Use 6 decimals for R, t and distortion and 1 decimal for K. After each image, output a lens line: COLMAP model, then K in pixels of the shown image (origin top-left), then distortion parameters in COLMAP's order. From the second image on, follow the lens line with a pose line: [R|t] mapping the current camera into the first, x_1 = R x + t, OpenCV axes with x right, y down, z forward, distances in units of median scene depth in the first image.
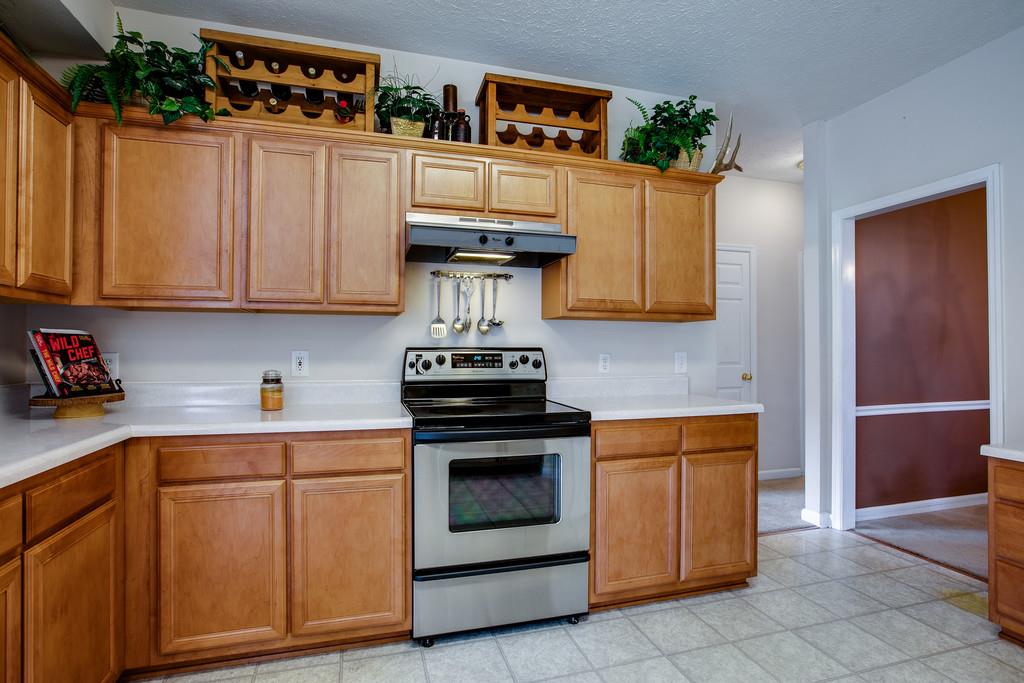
lens RADIAL K [[508.0, 0, 511.8], [0, 508.0, 346.0], [0, 0, 1]] dist [-0.058441, 0.030131]
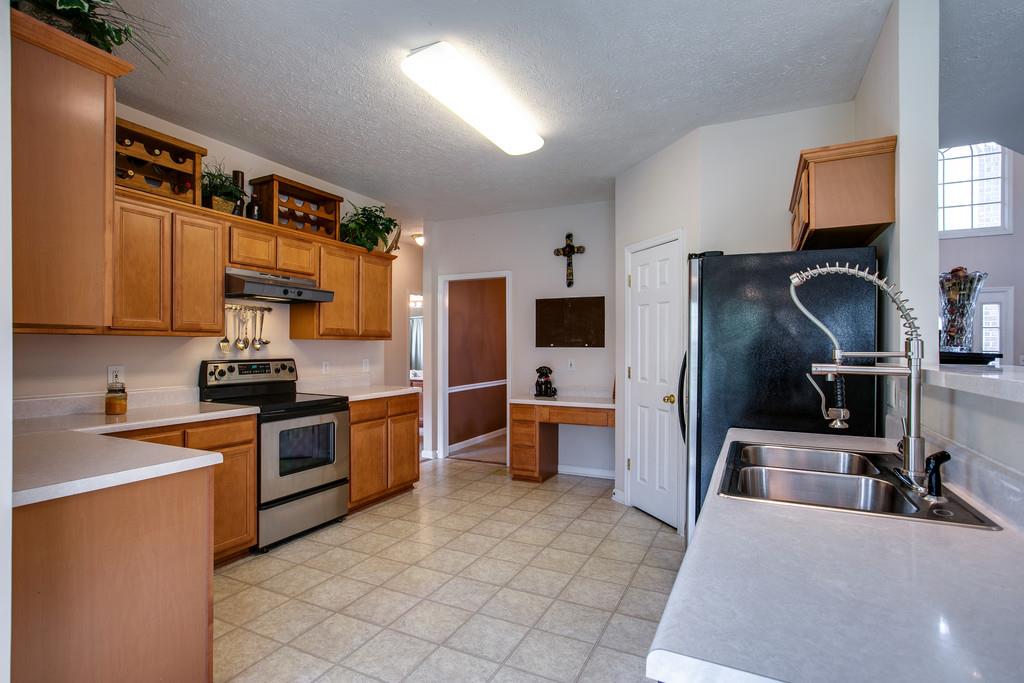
lens RADIAL K [[508.0, 0, 511.8], [0, 508.0, 346.0], [0, 0, 1]] dist [-0.058441, 0.030131]
pose [[0.671882, -0.000955, 0.740657, -0.644076], [-0.004070, 0.999979, 0.004981, -0.046402], [-0.740647, -0.006361, 0.671864, -0.493746]]
